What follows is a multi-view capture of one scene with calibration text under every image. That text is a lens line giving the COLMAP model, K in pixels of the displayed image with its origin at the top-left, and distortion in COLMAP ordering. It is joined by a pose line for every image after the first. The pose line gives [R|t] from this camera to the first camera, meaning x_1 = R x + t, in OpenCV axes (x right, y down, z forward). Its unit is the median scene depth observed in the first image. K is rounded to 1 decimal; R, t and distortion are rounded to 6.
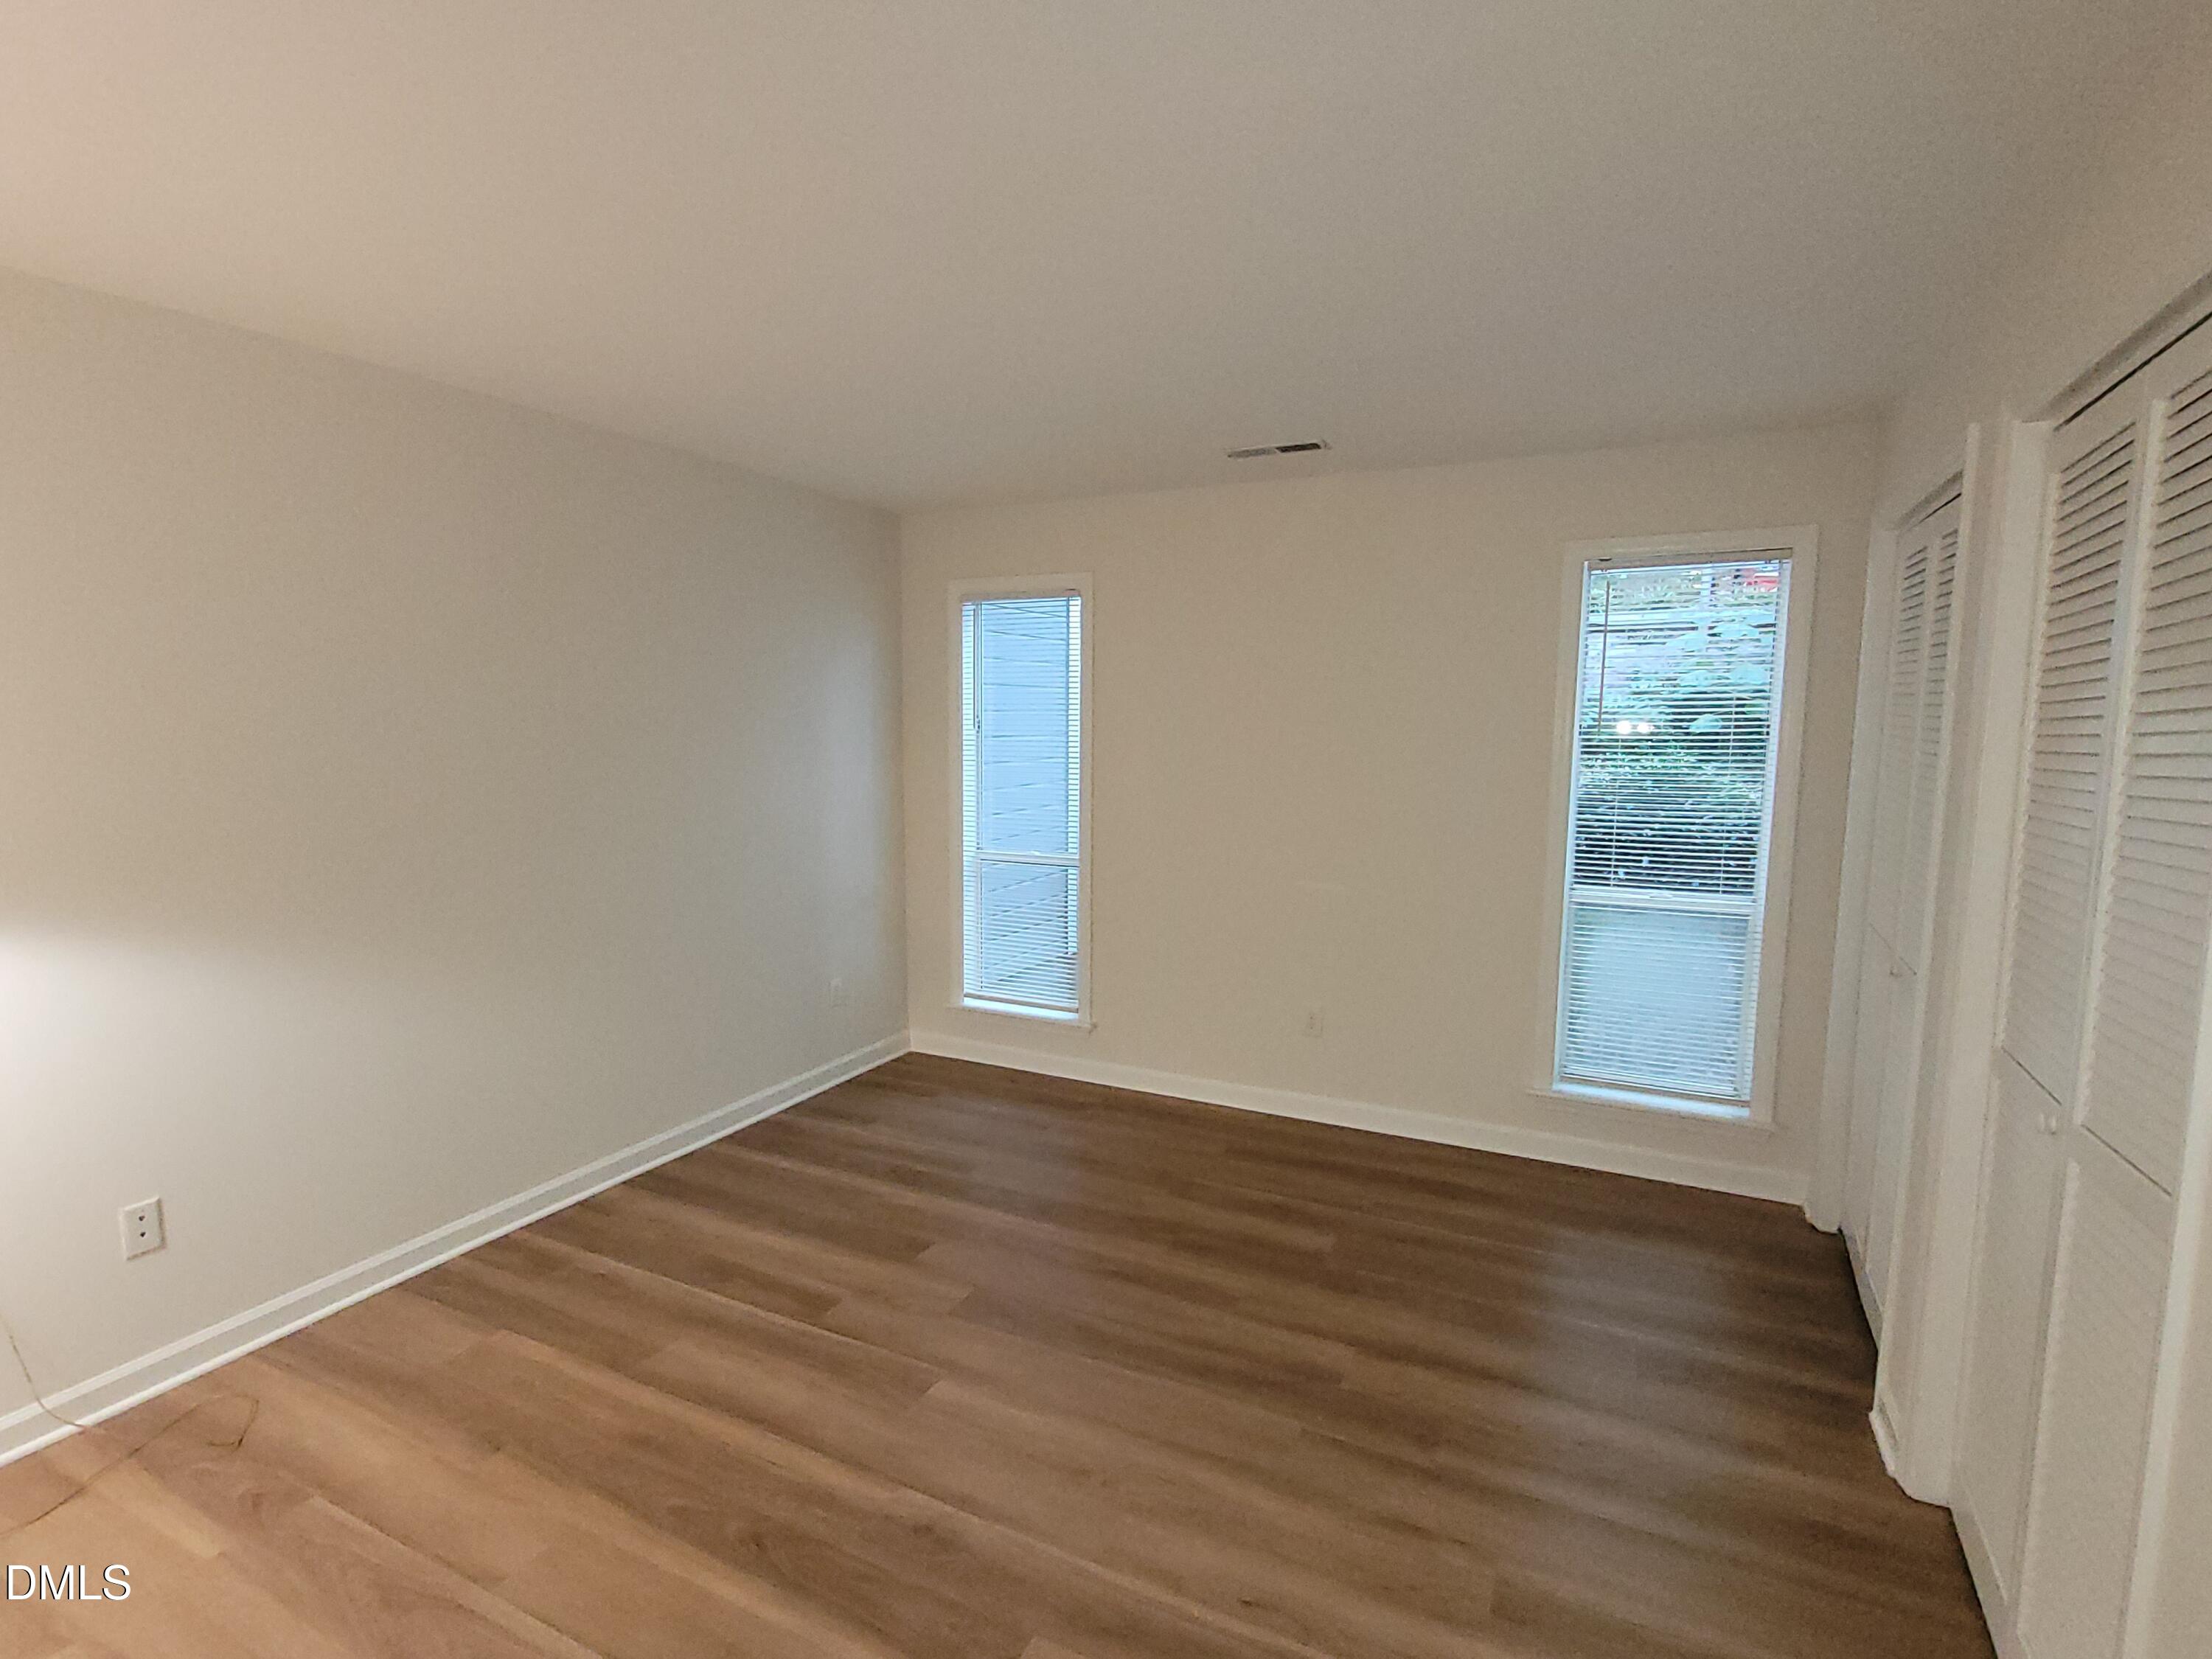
lens RADIAL K [[1075.6, 0, 1089.2], [0, 1075.6, 845.2], [0, 0, 1]] dist [0.000648, 0.000832]
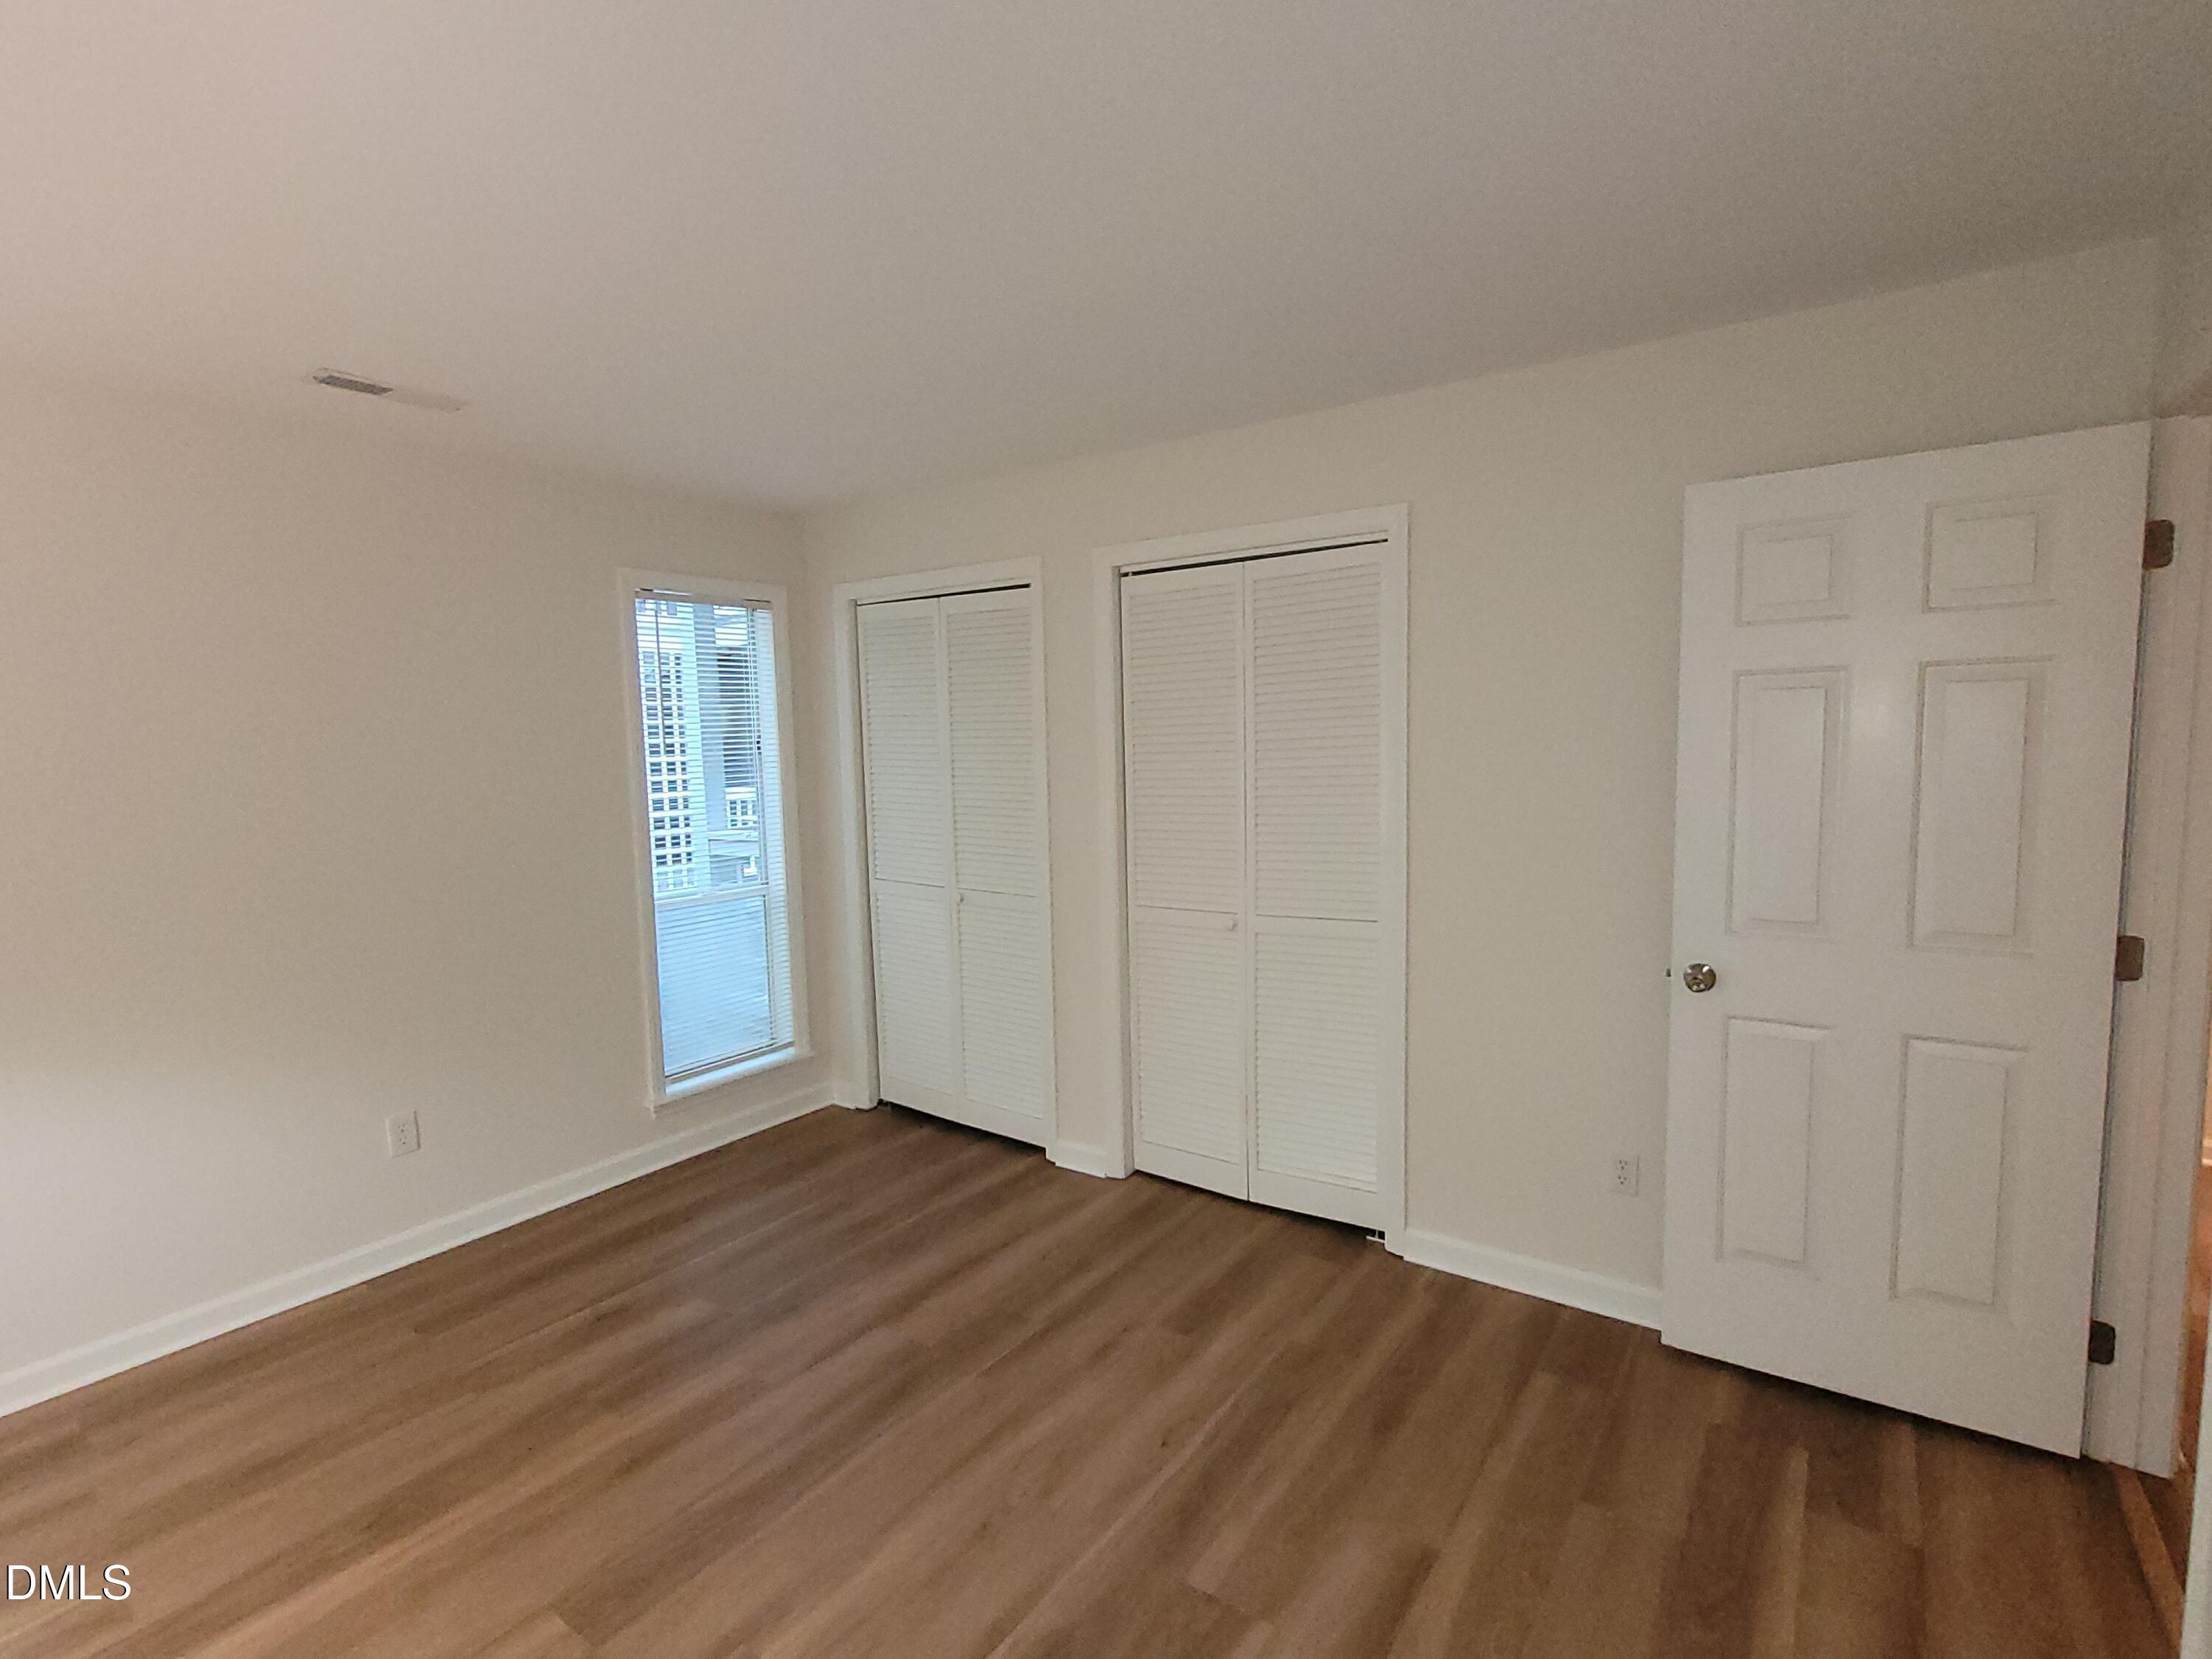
lens RADIAL K [[1075.6, 0, 1089.2], [0, 1075.6, 845.2], [0, 0, 1]] dist [0.000648, 0.000832]
pose [[0.154660, -0.114002, 0.981368, -0.589068], [0.137689, 0.986113, 0.092854, -0.061136], [-0.978326, 0.120763, 0.168209, 0.463154]]
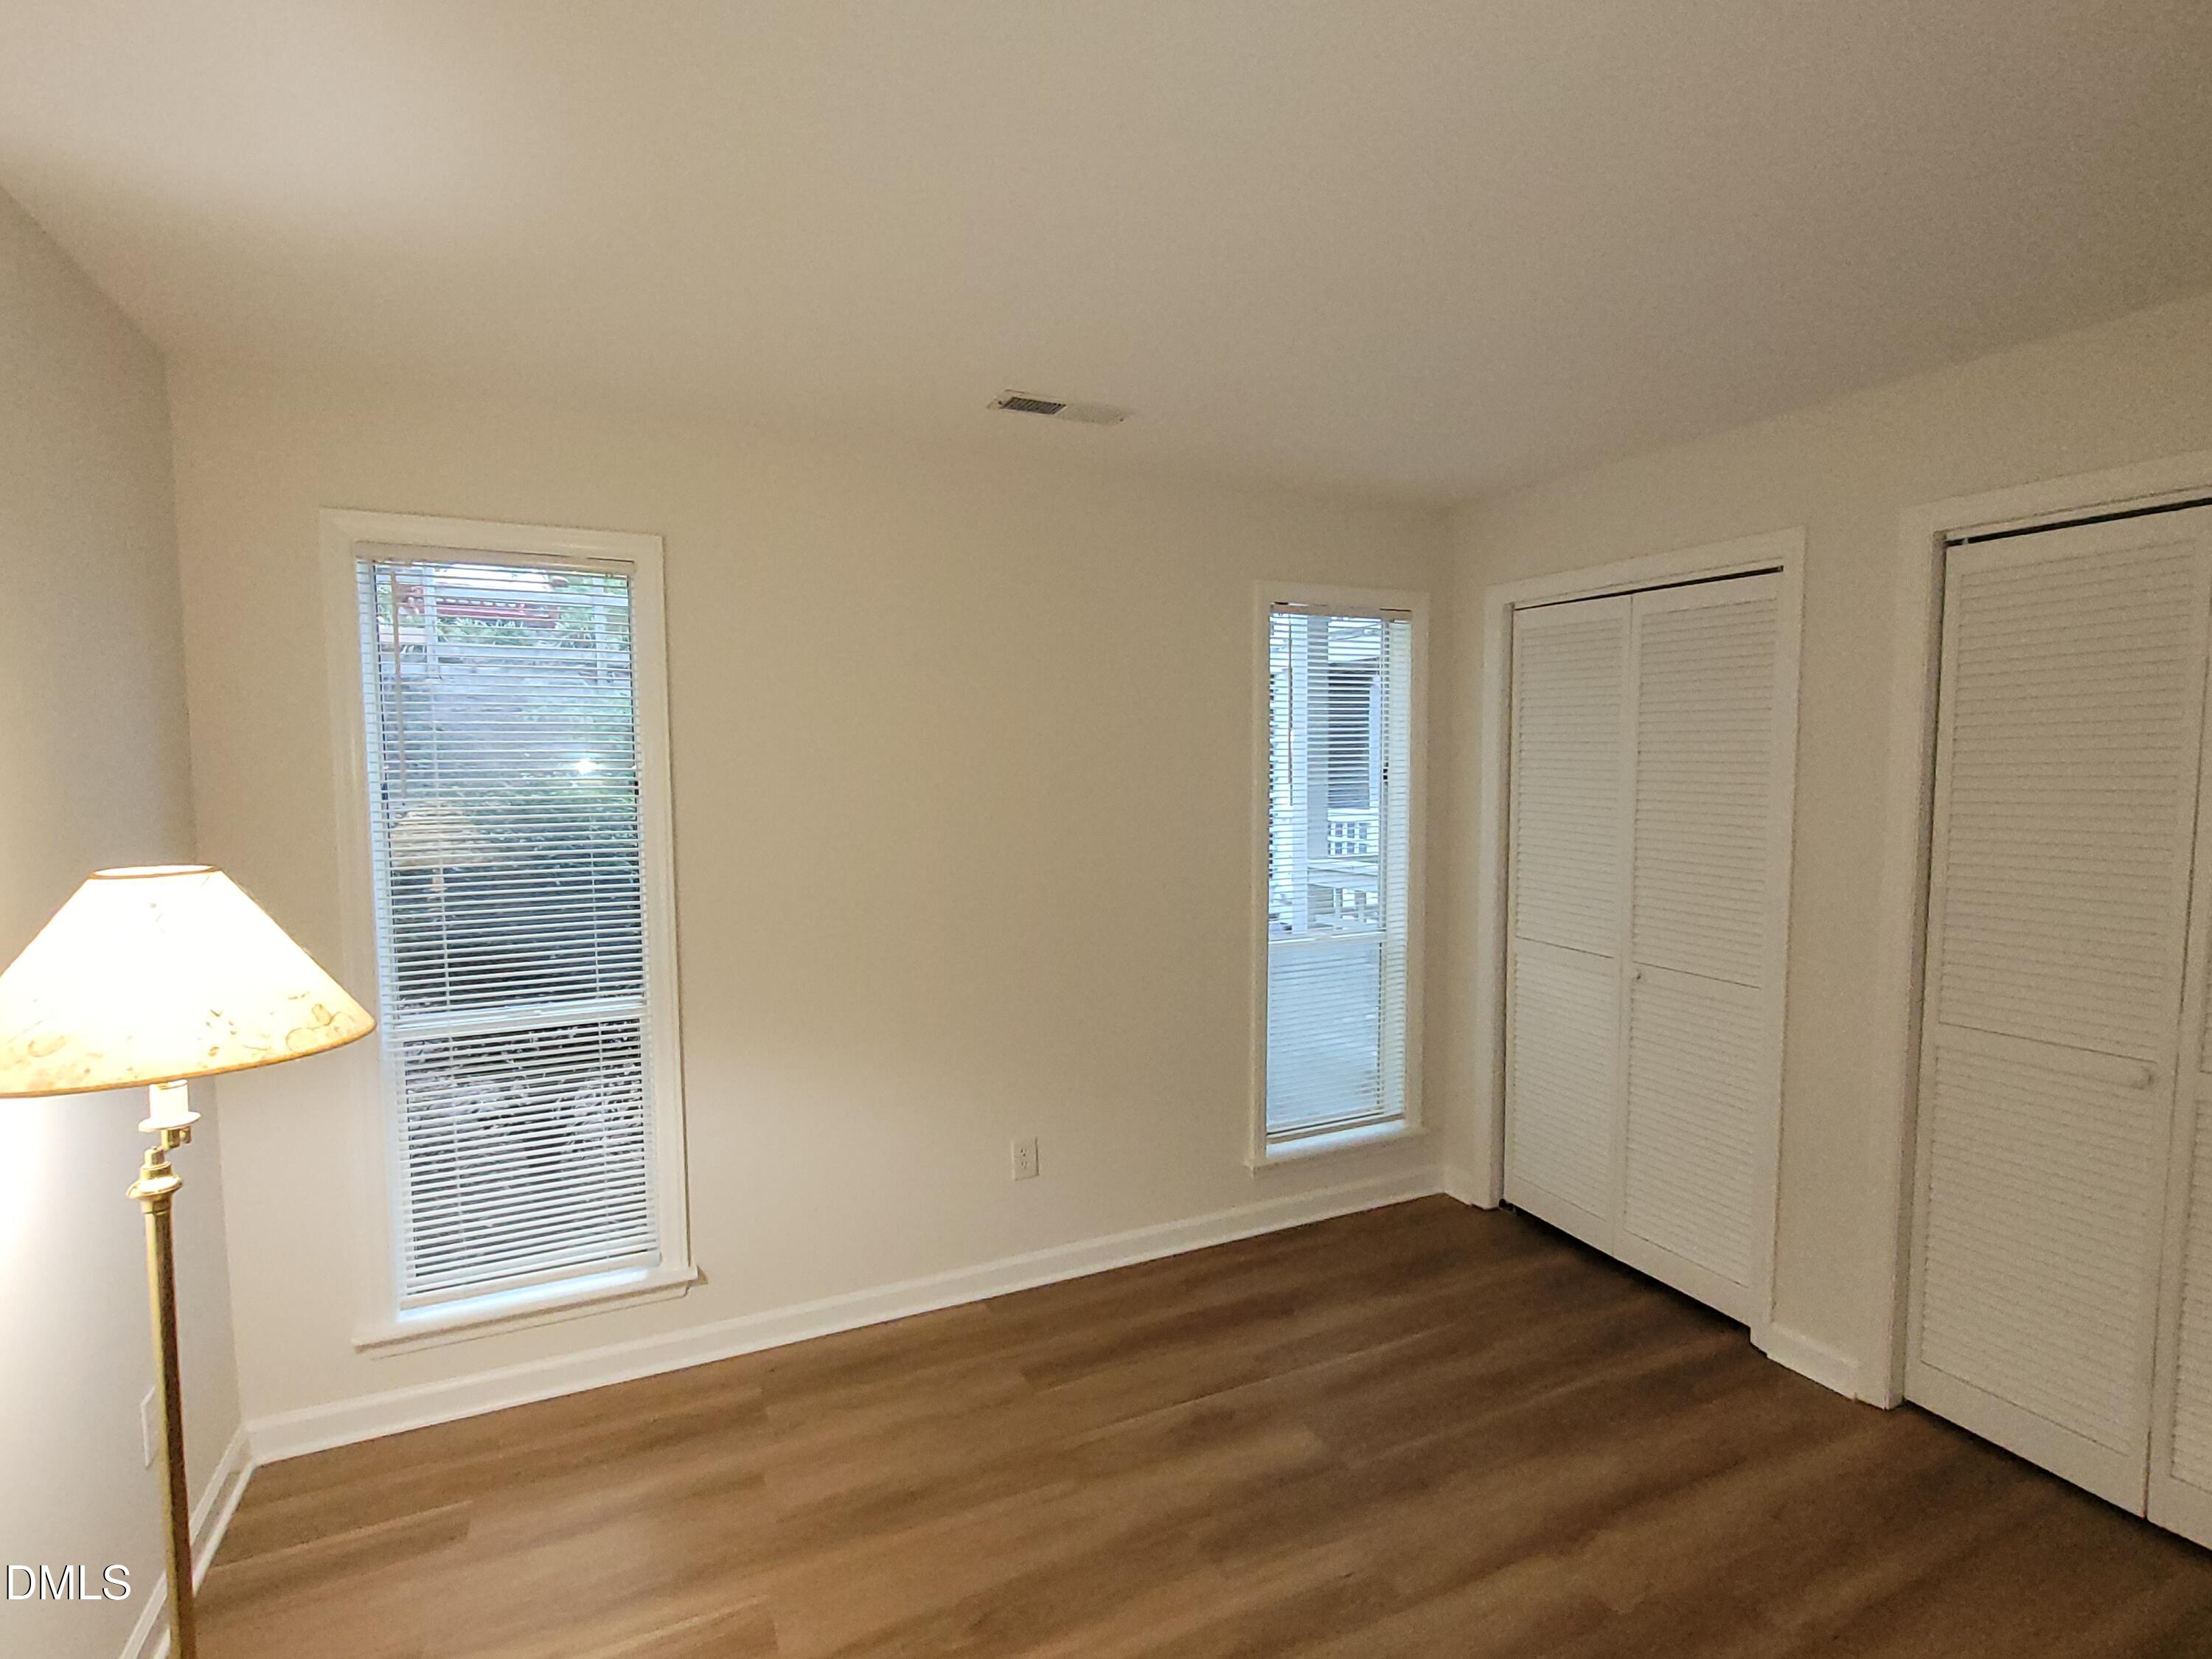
lens RADIAL K [[1075.5, 0, 1096.6], [0, 1075.5, 849.9], [0, 0, 1]] dist [-0.004667, -0.000555]
pose [[0.615441, -0.077350, 0.784378, -0.452649], [0.101895, 0.994630, 0.018134, -0.087027], [-0.781569, 0.068764, 0.620018, 0.599768]]
